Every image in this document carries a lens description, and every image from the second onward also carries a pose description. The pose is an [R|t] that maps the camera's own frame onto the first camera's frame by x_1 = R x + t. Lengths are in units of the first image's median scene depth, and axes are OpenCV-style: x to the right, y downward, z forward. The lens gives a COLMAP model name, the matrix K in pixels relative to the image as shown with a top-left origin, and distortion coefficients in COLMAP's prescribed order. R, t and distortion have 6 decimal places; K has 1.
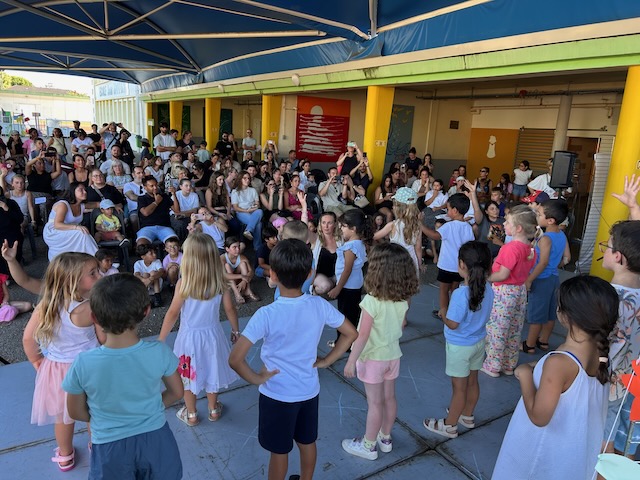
lens RADIAL K [[481.6, 0, 318.8], [0, 481.6, 240.7], [0, 0, 1]] dist [0.033957, -0.047139]
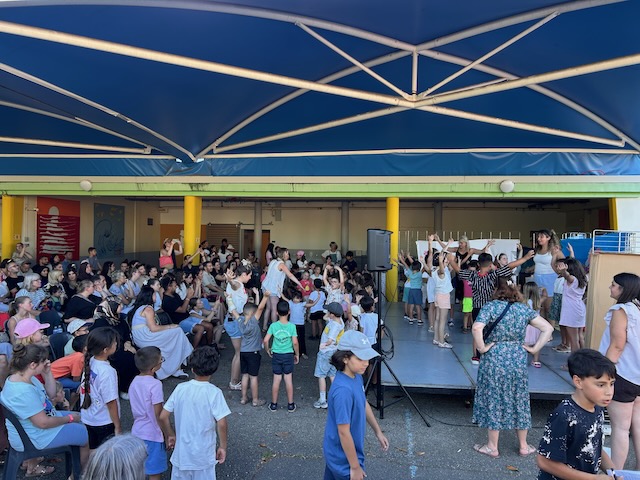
lens RADIAL K [[481.6, 0, 318.3], [0, 481.6, 244.1], [0, 0, 1]] dist [0.033957, -0.047139]
pose [[0.613950, -0.059730, 0.787082, -0.461100], [0.197212, 0.977117, -0.079681, -0.017383], [-0.764312, 0.204142, 0.611681, -0.009816]]
